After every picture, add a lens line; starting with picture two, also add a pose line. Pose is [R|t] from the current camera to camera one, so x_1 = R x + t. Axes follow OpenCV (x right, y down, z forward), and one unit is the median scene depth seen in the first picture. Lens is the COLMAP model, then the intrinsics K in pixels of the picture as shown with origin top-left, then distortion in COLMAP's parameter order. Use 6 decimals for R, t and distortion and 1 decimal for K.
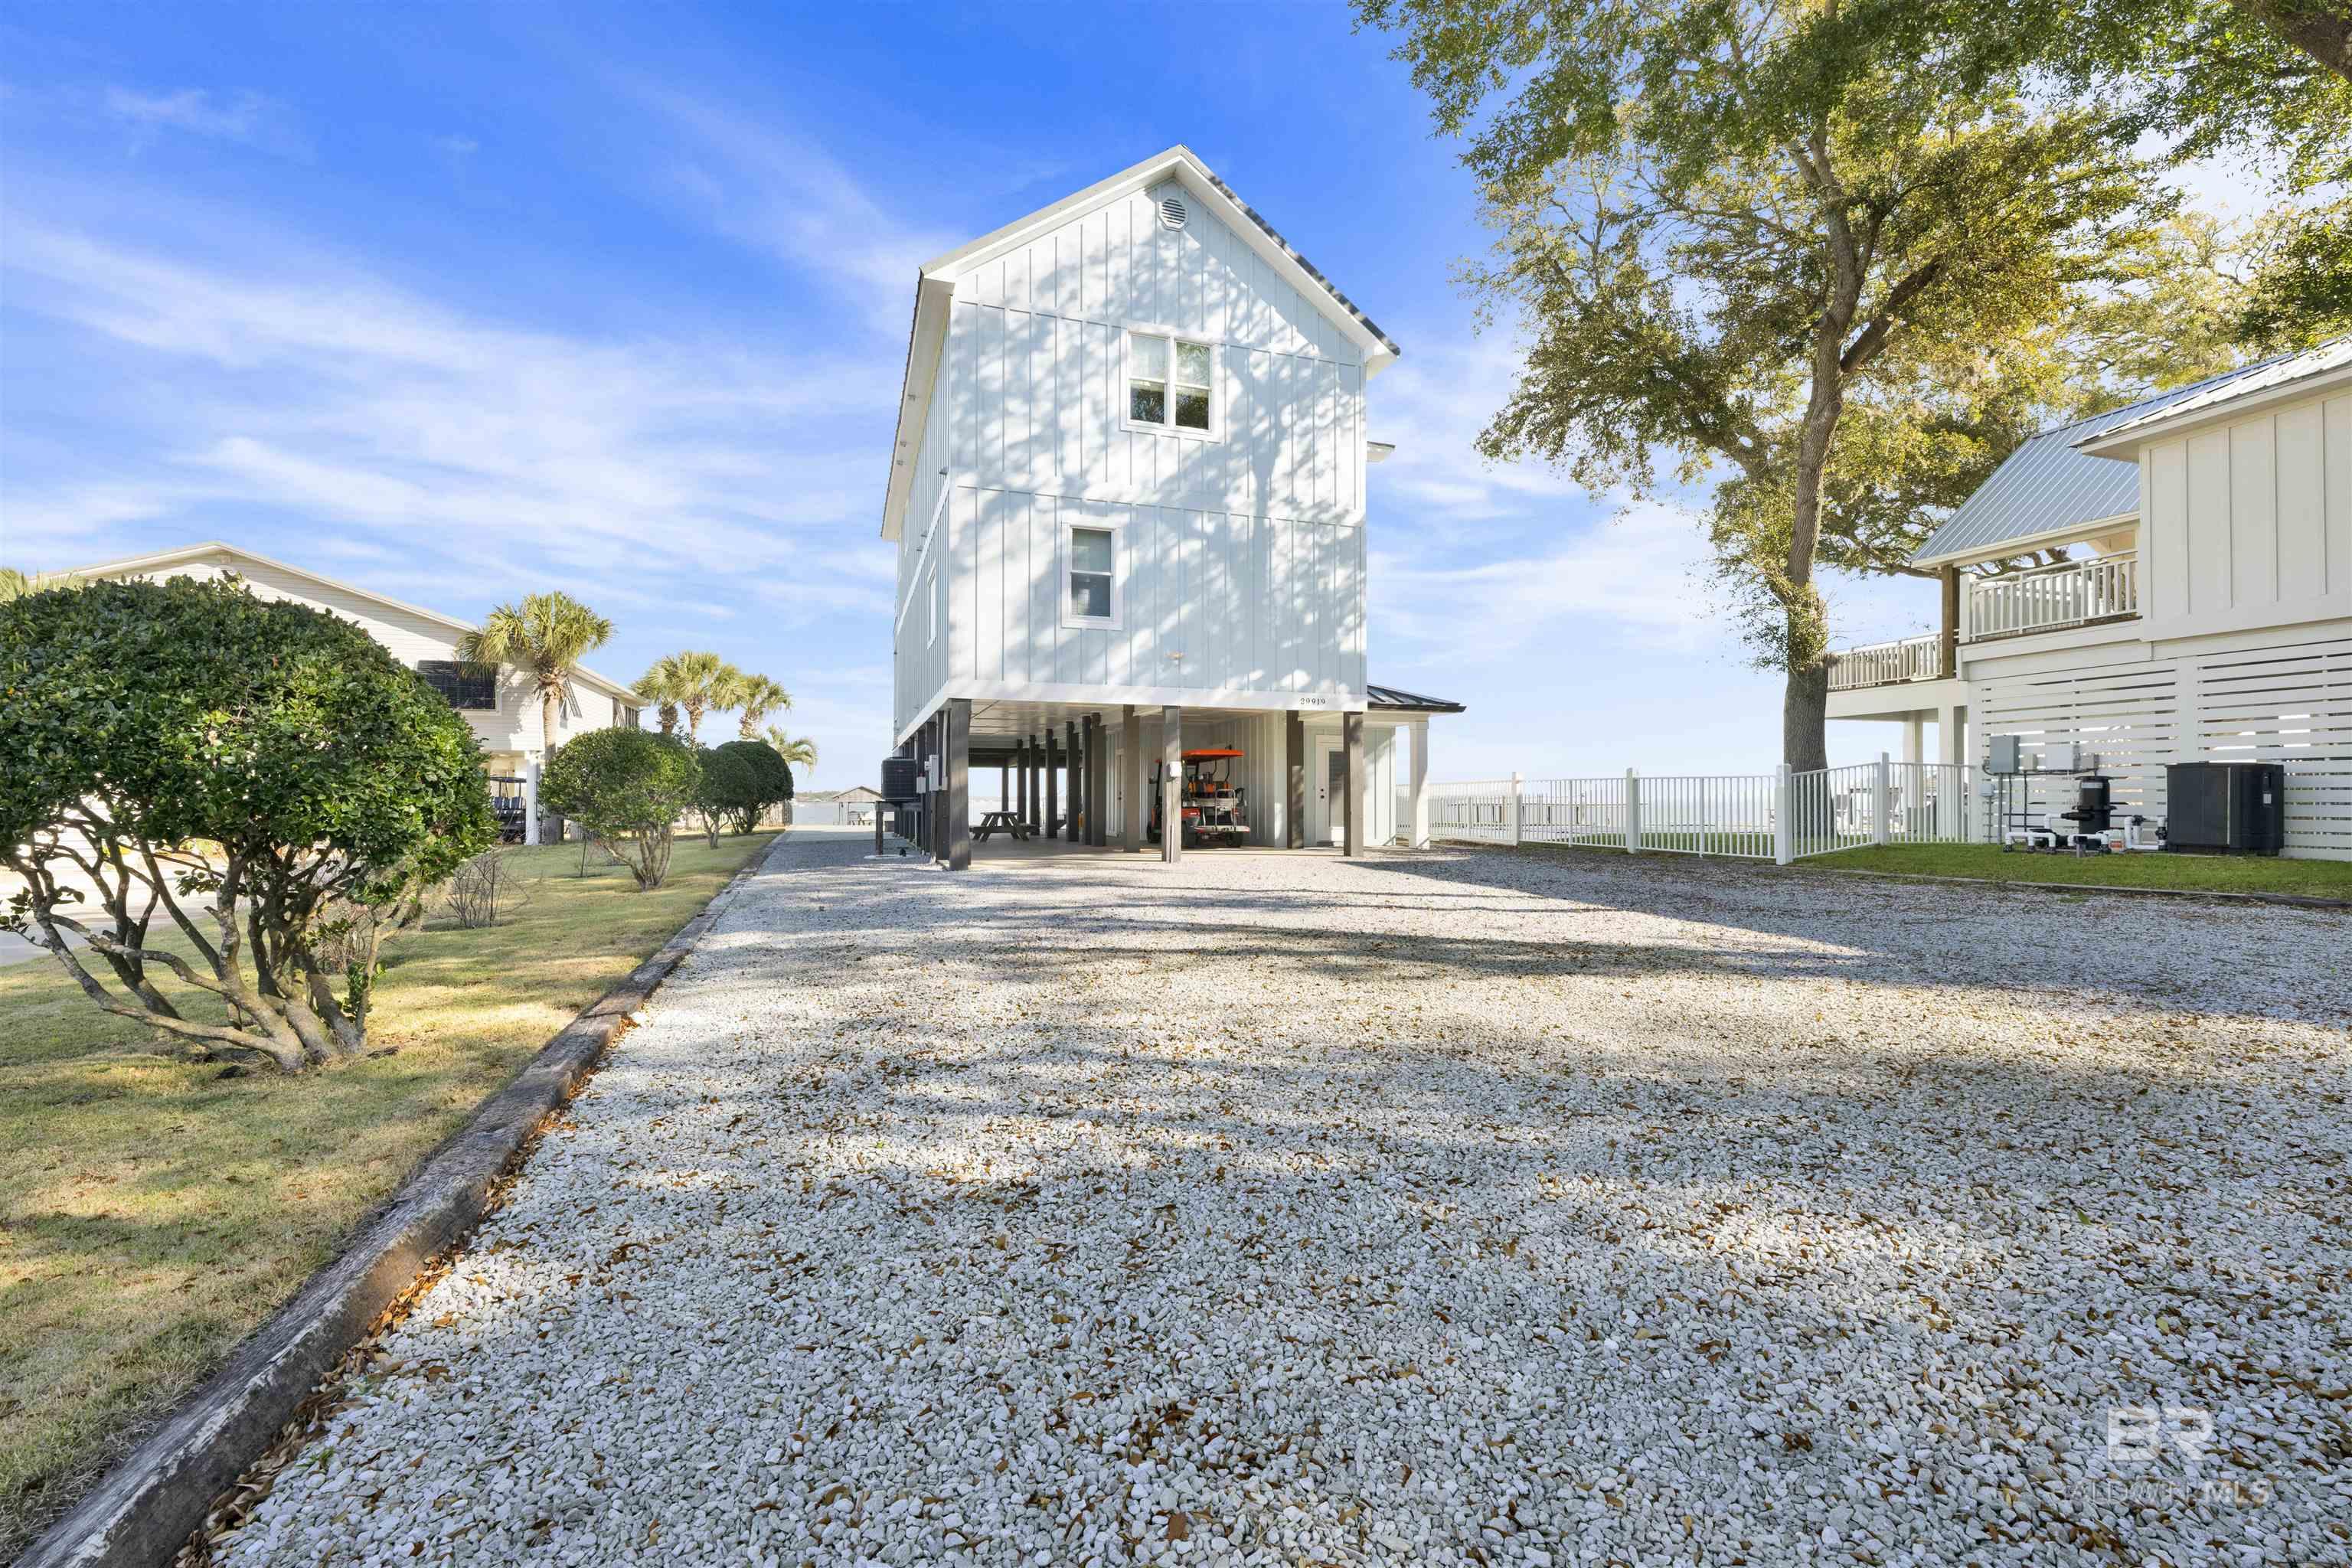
lens RADIAL K [[974.3, 0, 1181.0], [0, 974.3, 789.4], [0, 0, 1]] dist [0.002554, 0.000408]
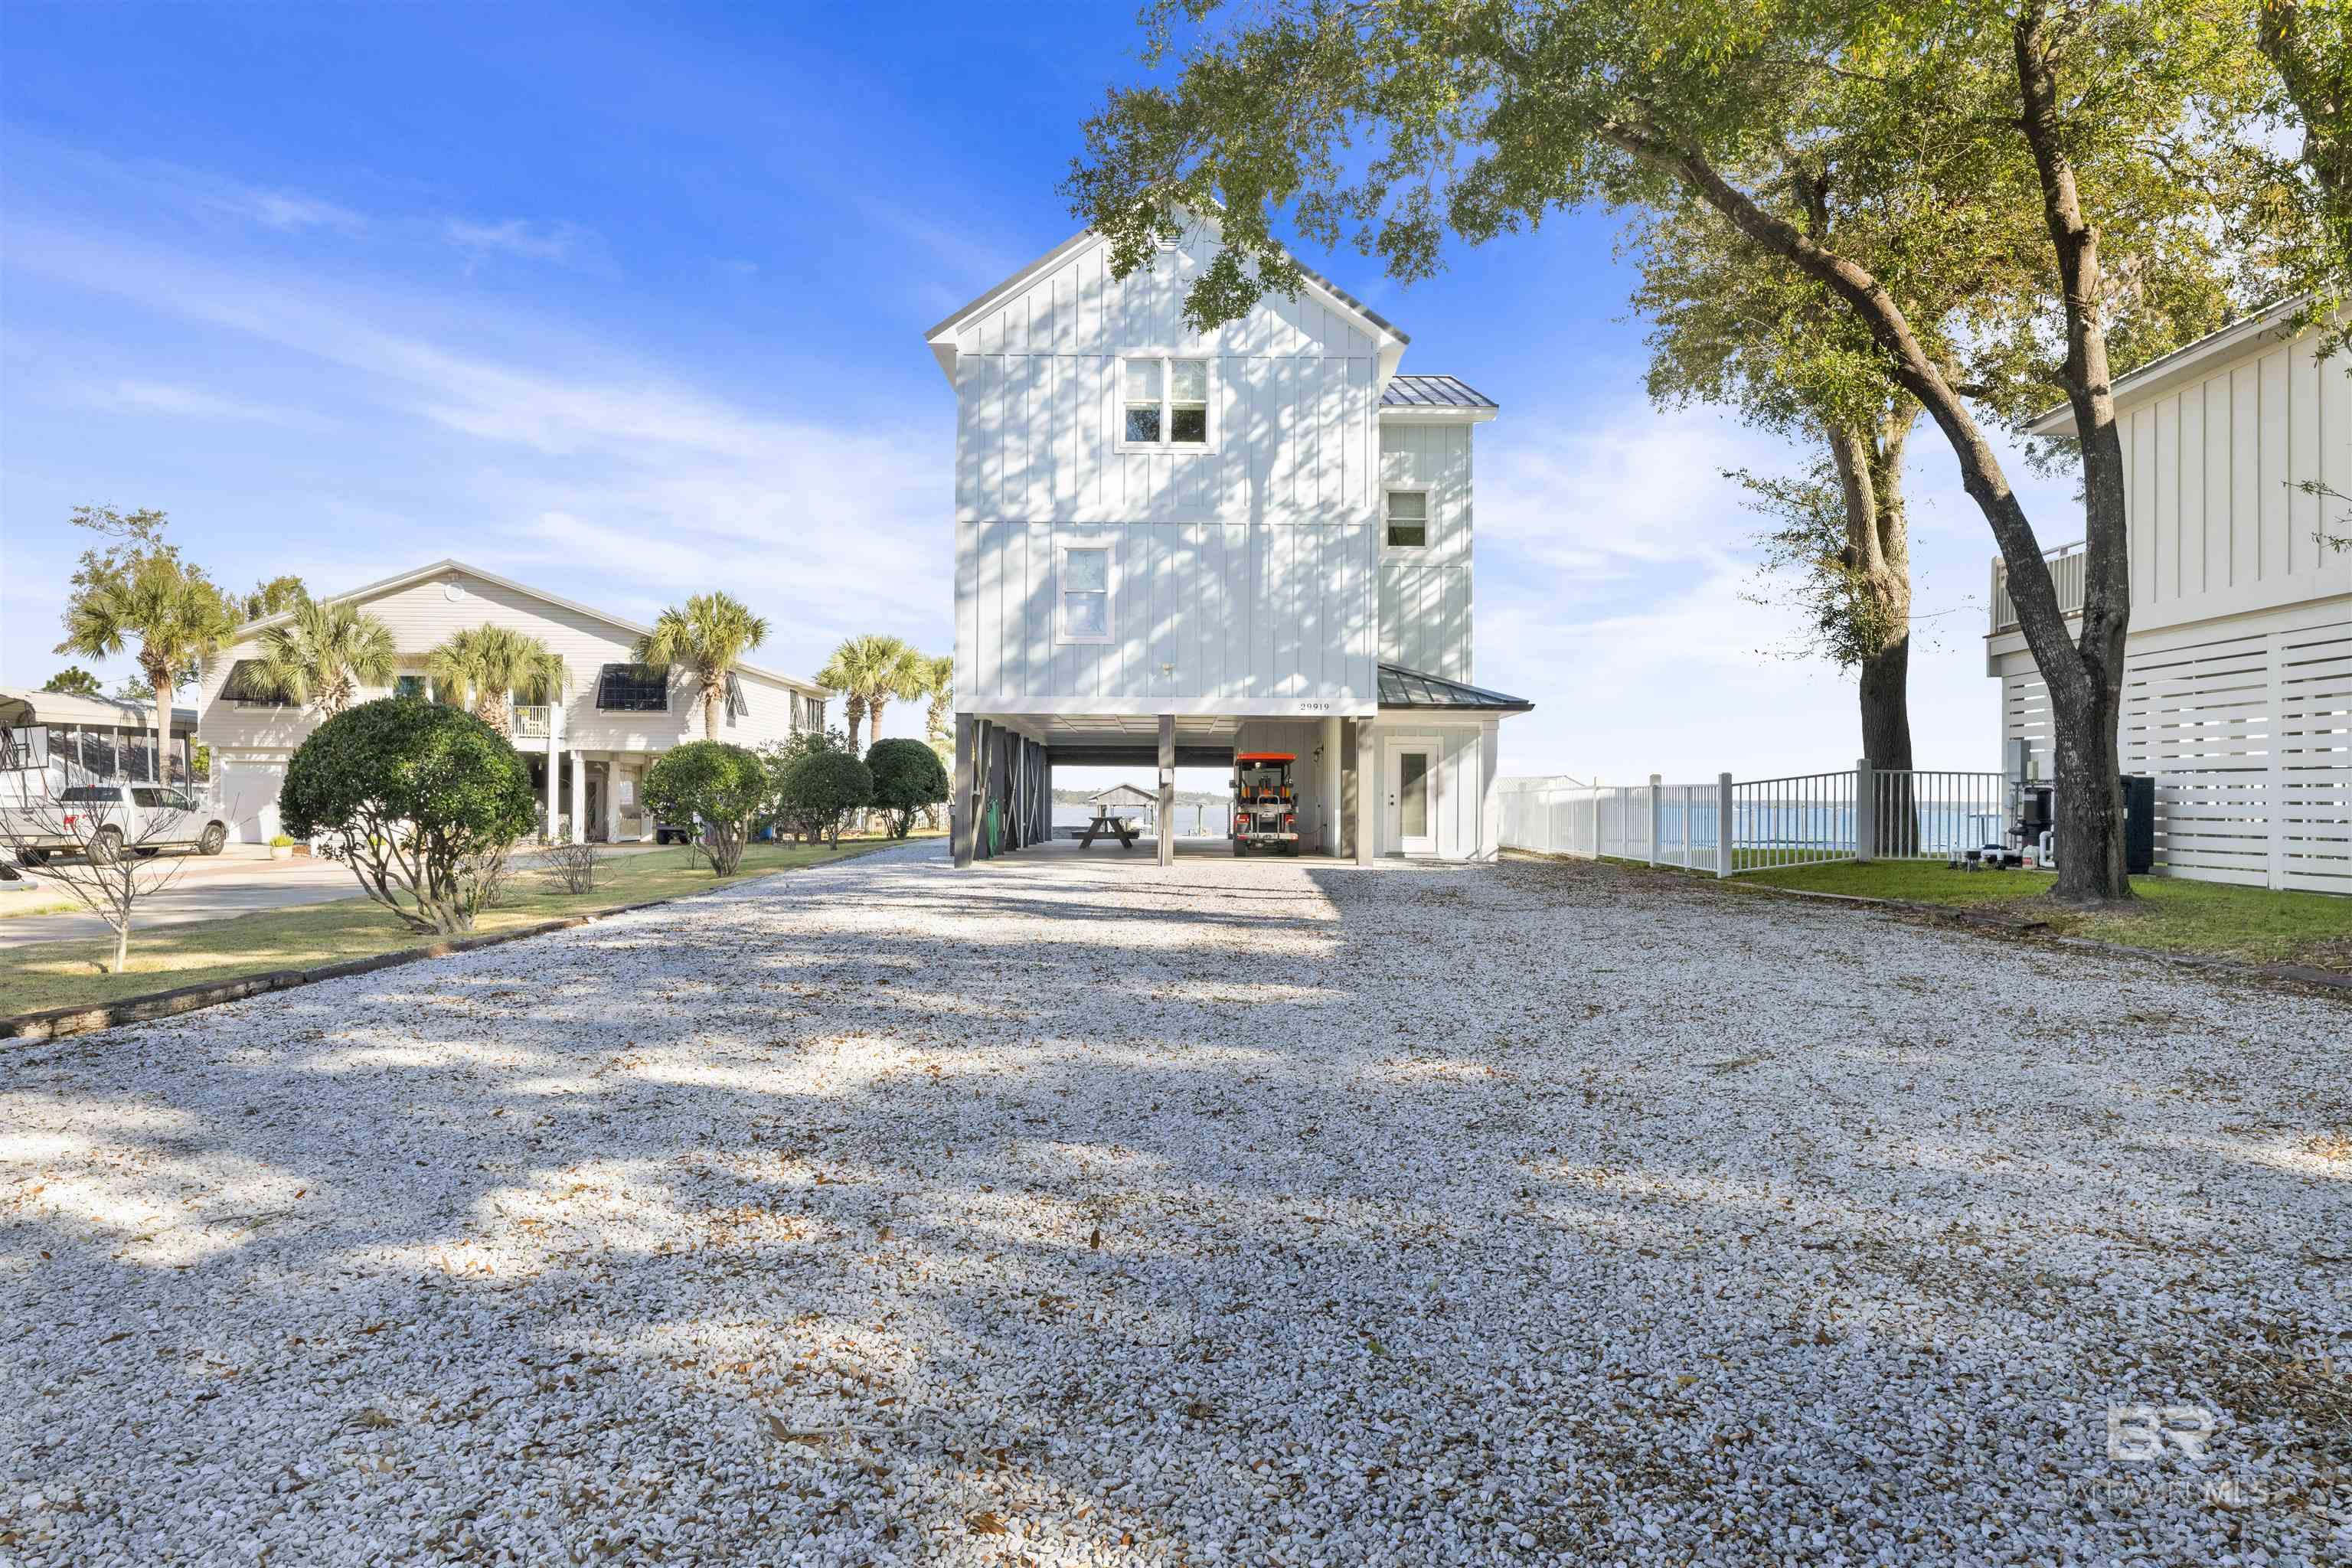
lens RADIAL K [[1445.2, 0, 1171.6], [0, 1445.2, 796.6], [0, 0, 1]] dist [-0.011212, 0.005727]
pose [[0.947392, 0.005501, -0.320029, 0.474886], [-0.003922, 0.999977, 0.005578, -0.006627], [0.320052, -0.004029, 0.947391, -0.432591]]
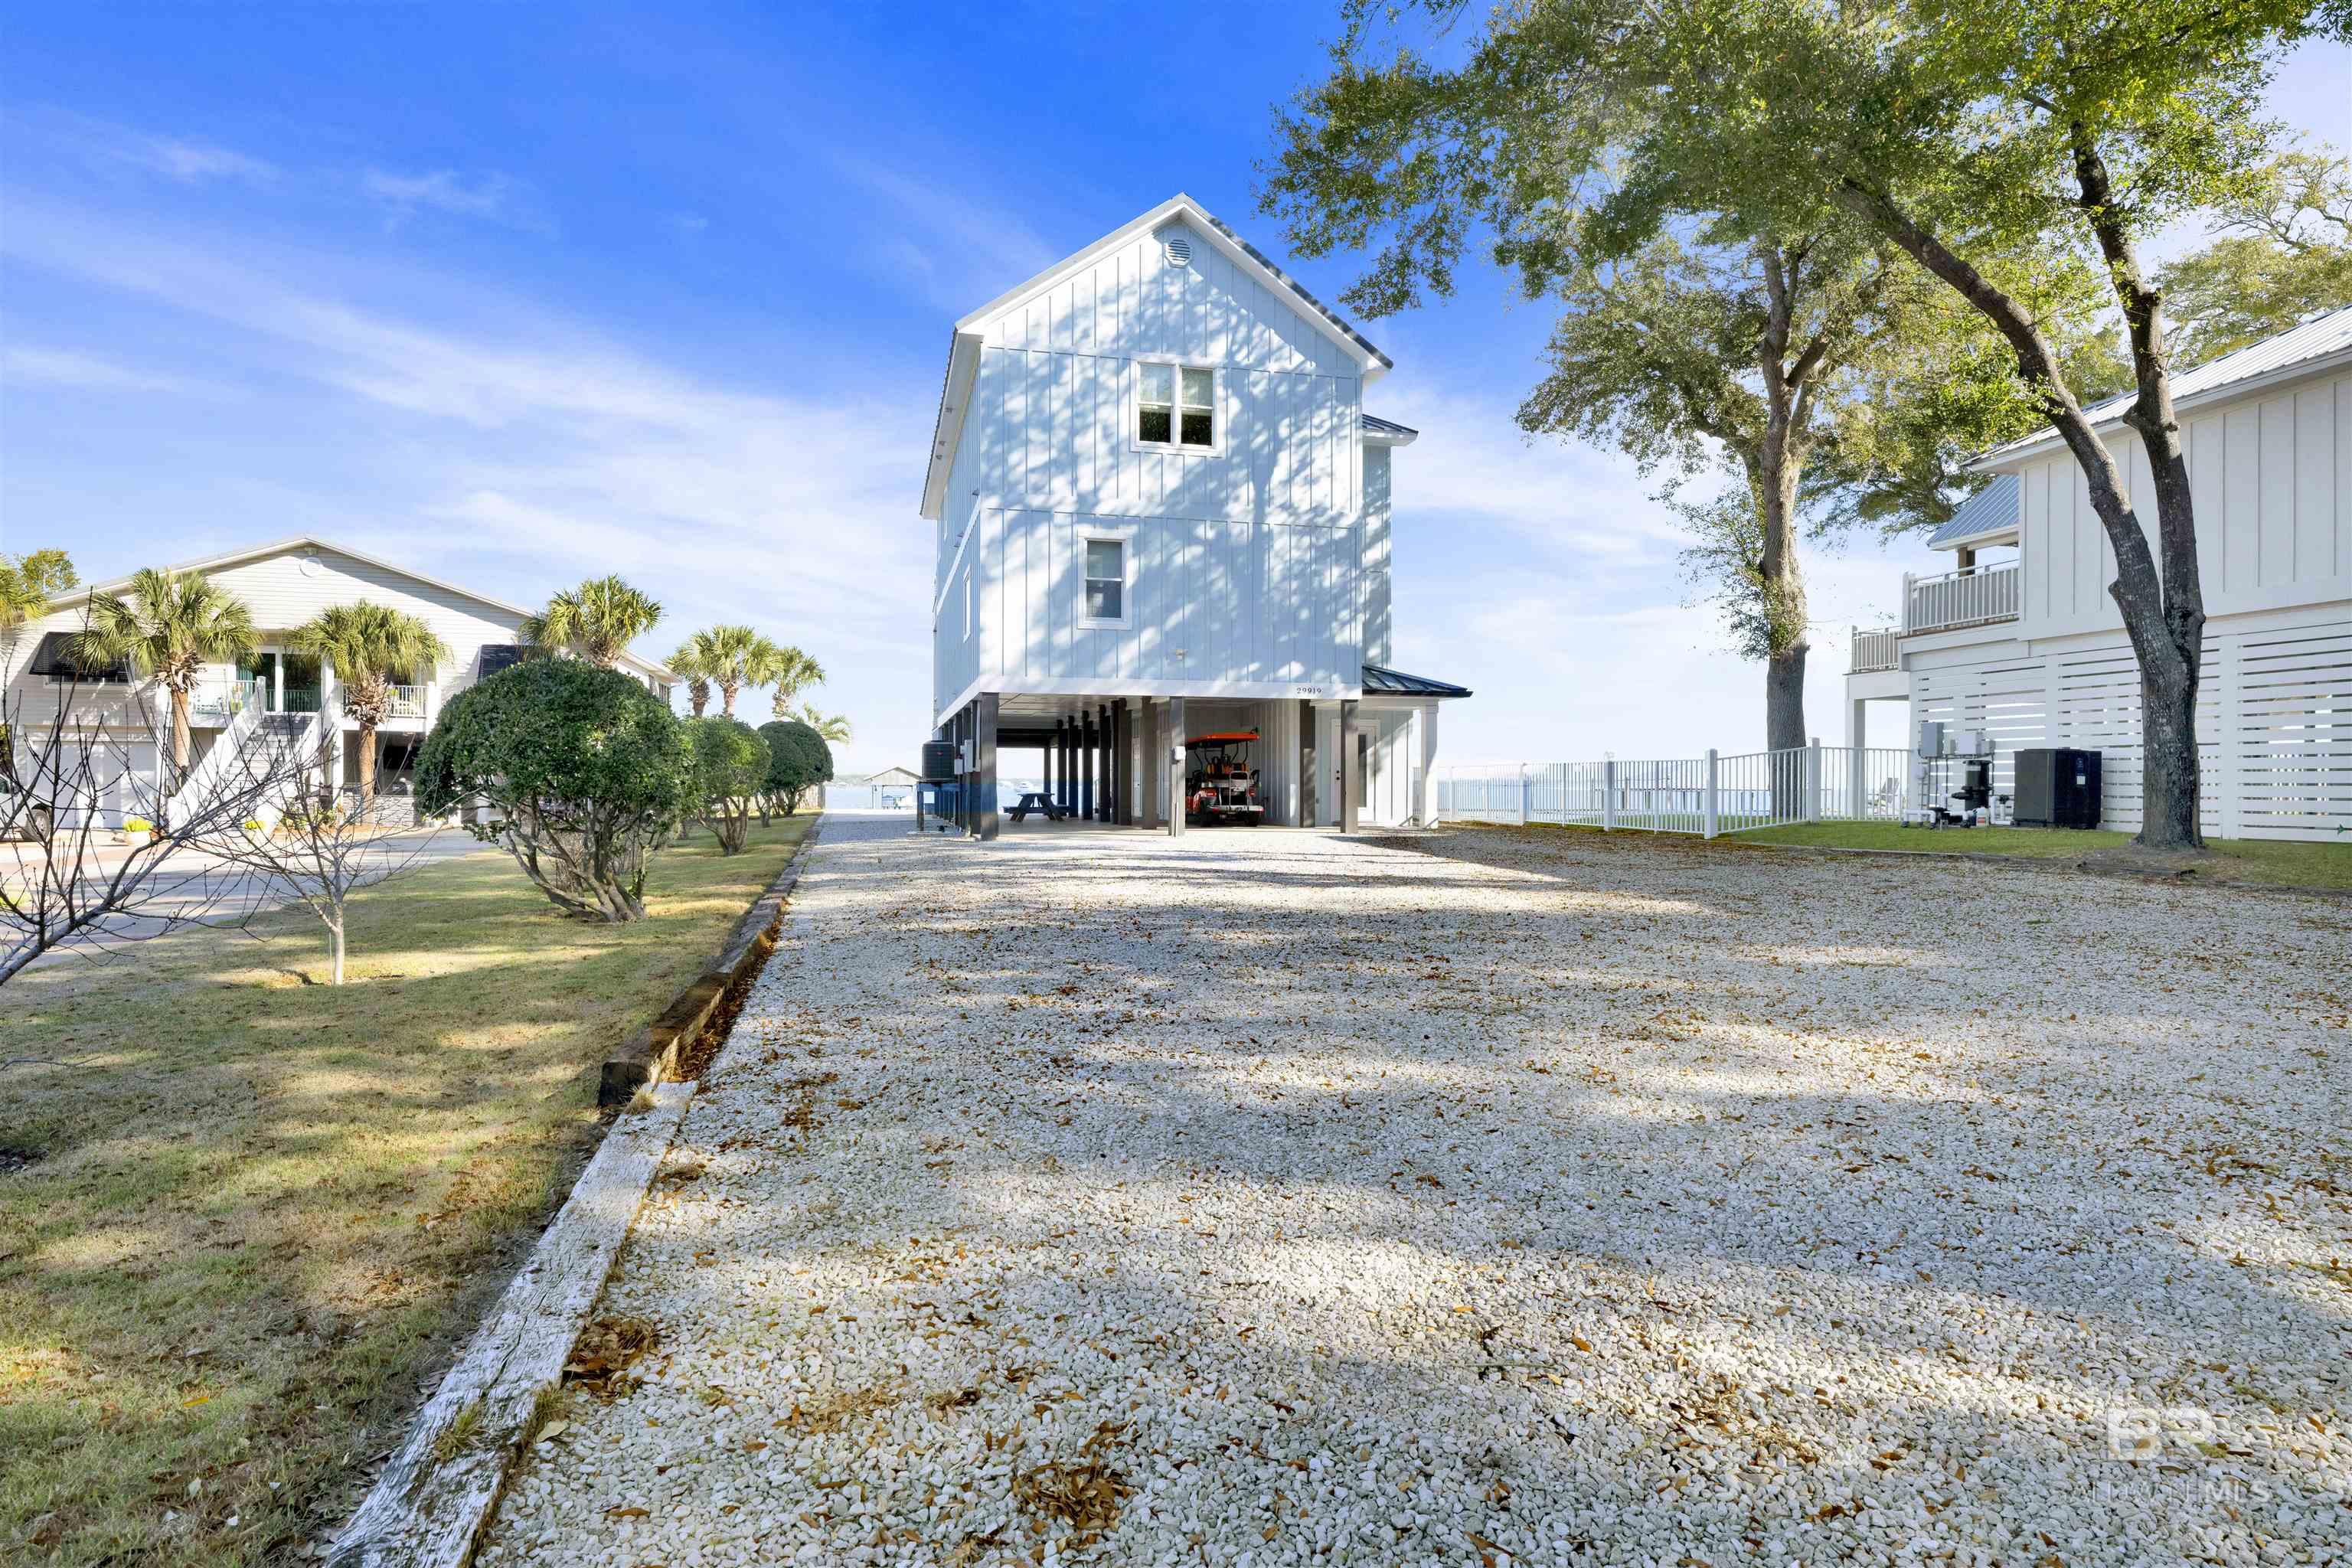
lens RADIAL K [[1225.9, 0, 1180.7], [0, 1225.9, 788.2], [0, 0, 1]] dist [-0.001087, -0.001812]
pose [[0.995948, 0.002337, -0.089905, 0.118725], [-0.001136, 0.999909, 0.013412, 0.000864], [0.089928, -0.013256, 0.995860, -0.386222]]
